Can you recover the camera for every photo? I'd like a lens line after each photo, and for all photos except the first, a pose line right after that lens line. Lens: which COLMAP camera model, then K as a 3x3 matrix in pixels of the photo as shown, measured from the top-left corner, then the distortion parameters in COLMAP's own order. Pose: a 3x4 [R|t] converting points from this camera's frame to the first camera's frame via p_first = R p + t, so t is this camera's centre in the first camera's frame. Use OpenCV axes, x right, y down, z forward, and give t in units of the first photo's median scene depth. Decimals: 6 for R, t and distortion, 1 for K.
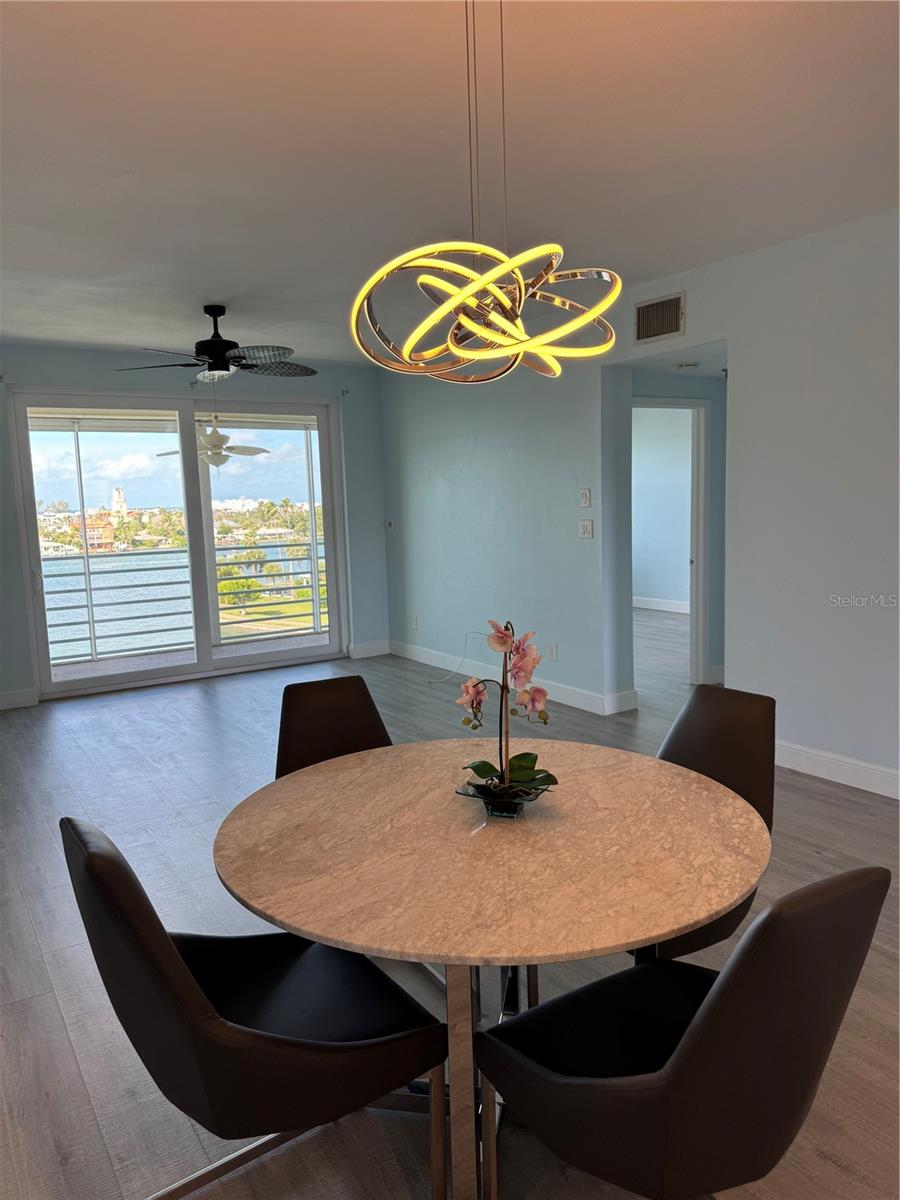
lens RADIAL K [[845.1, 0, 447.1], [0, 845.1, 606.1], [0, 0, 1]] dist [0.125123, -0.205221]
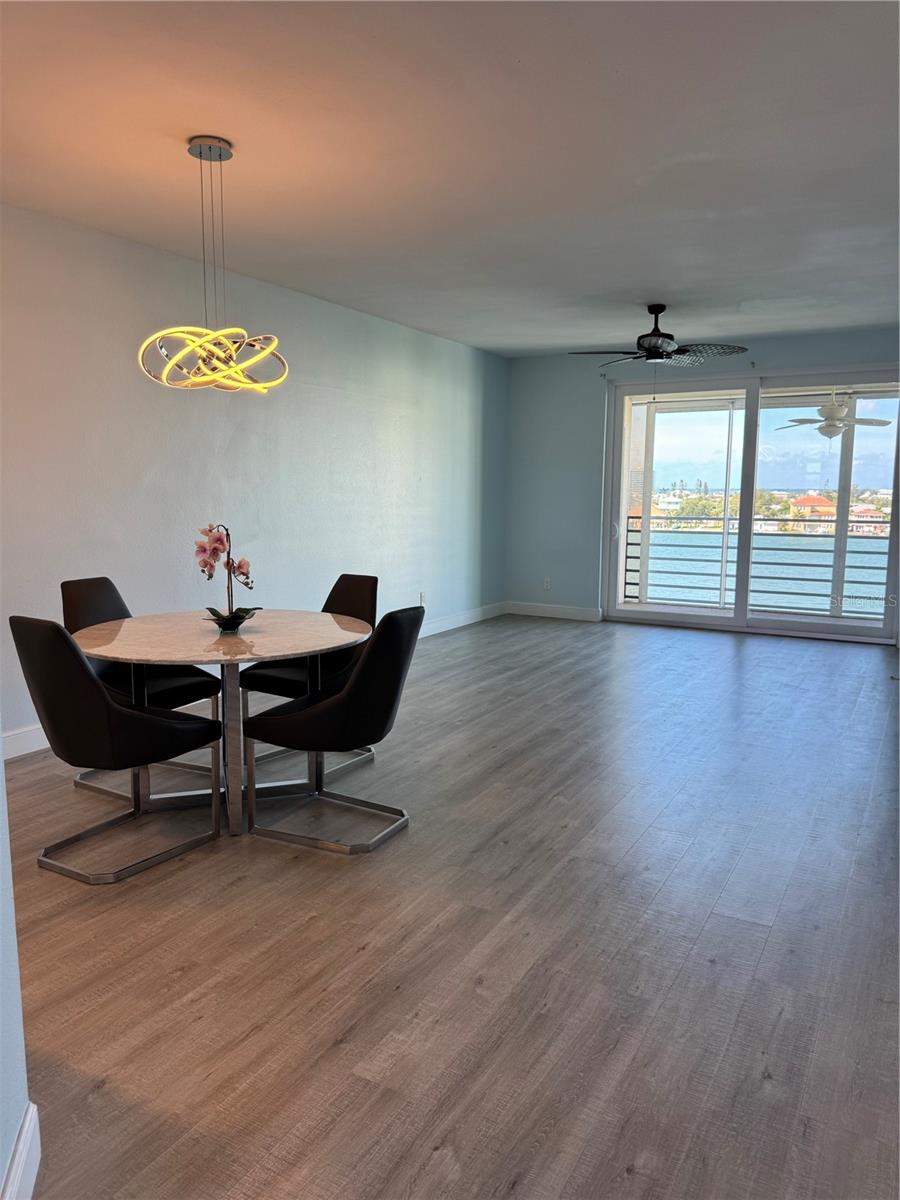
lens RADIAL K [[845.1, 0, 447.1], [0, 845.1, 606.1], [0, 0, 1]] dist [0.125123, -0.205221]
pose [[0.470022, 0.159155, -0.868187, 0.526511], [-0.134299, 0.985052, 0.107871, -0.019316], [0.872378, 0.065895, 0.484370, 0.145140]]
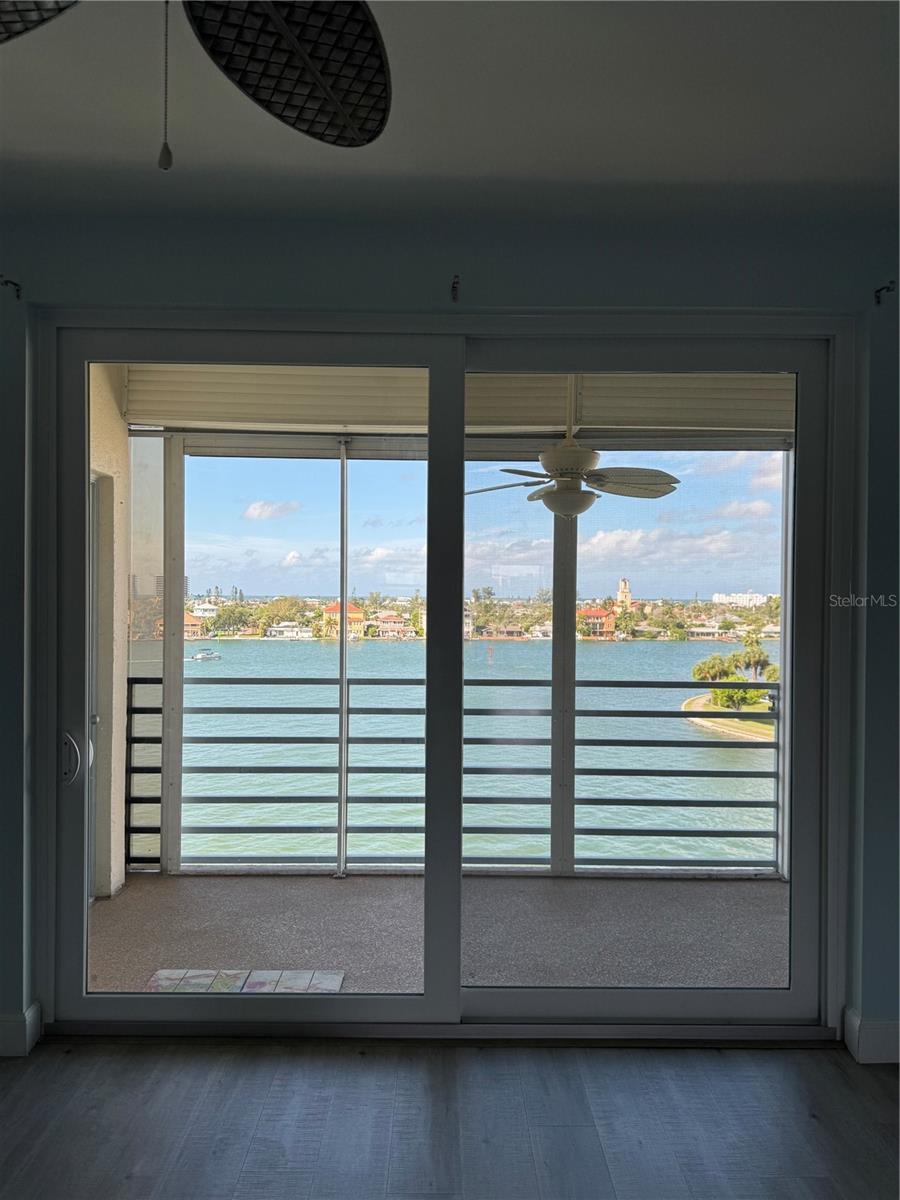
lens RADIAL K [[880.8, 0, 449.9], [0, 880.8, 610.1], [0, 0, 1]] dist [0.139693, -0.152305]
pose [[0.847165, 0.048865, -0.529078, -0.075641], [-0.103552, 0.991852, -0.074202, -0.083104], [0.521141, 0.117649, 0.845323, 0.674779]]
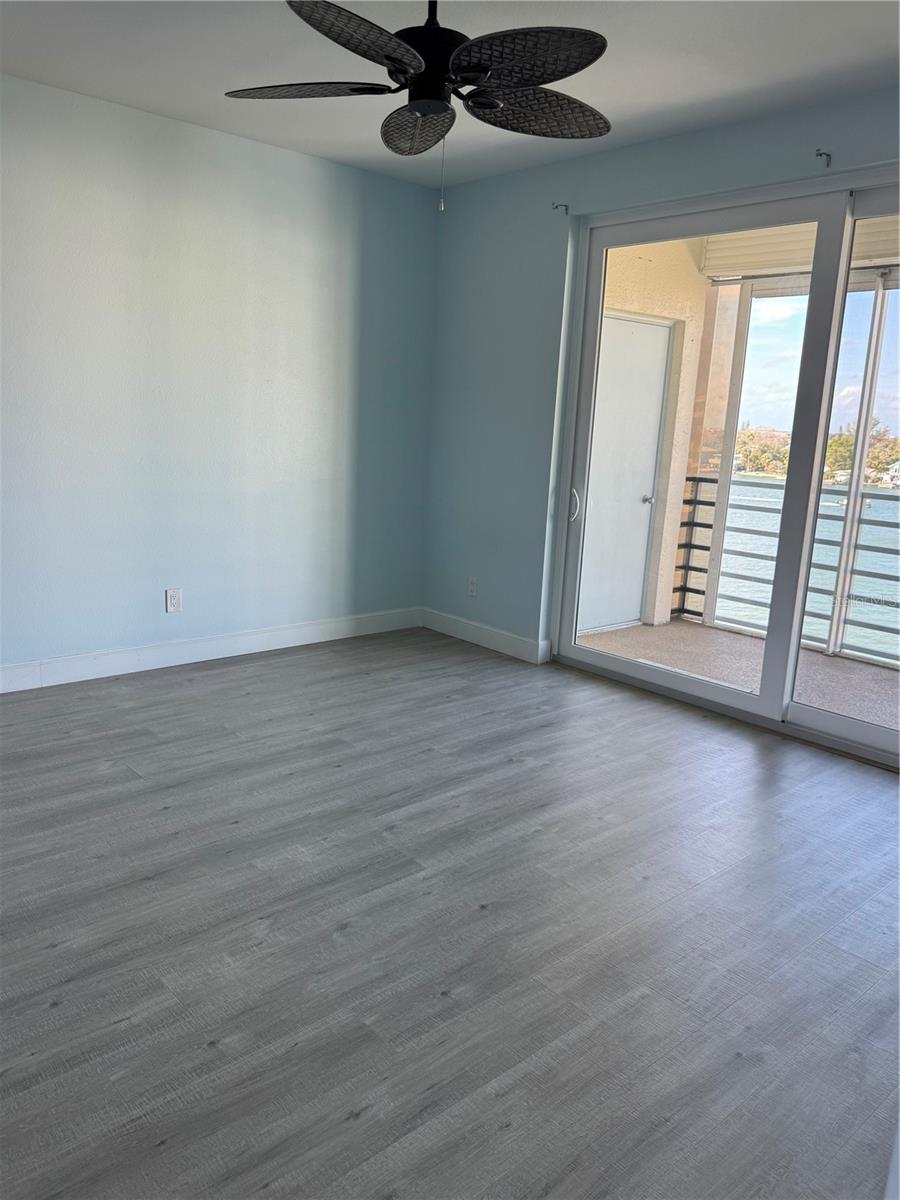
lens RADIAL K [[879.7, 0, 451.2], [0, 879.7, 597.0], [0, 0, 1]] dist [0.165390, -0.338899]
pose [[0.163944, 0.231794, -0.958850, 0.221315], [-0.173558, 0.963617, 0.203271, -0.080629], [0.971082, 0.133092, 0.198209, 0.727447]]
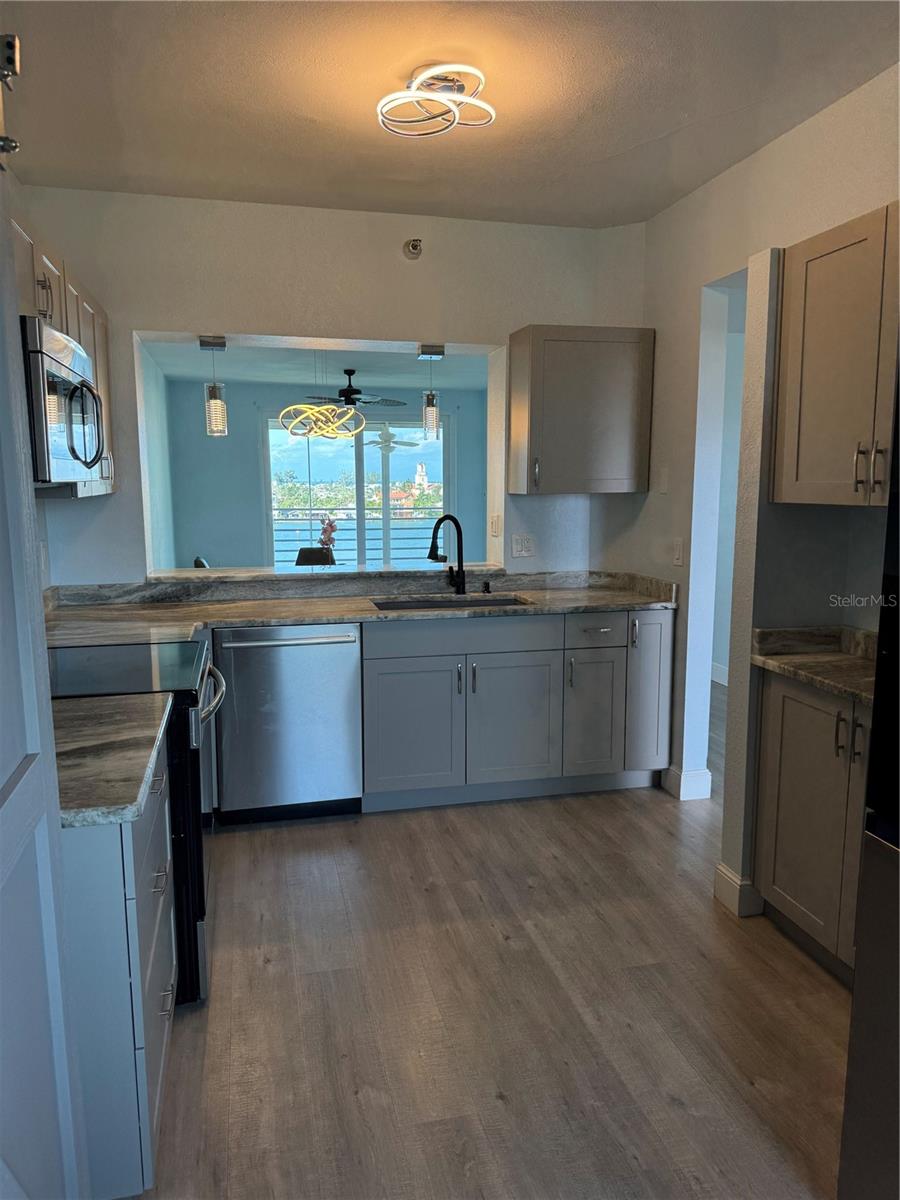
lens RADIAL K [[845.1, 0, 447.1], [0, 845.1, 606.1], [0, 0, 1]] dist [0.125123, -0.205221]
pose [[0.943951, 0.081996, -0.319741, 0.418237], [-0.073772, 0.996560, 0.037770, 0.053922], [0.321738, -0.012065, 0.946752, -0.507739]]
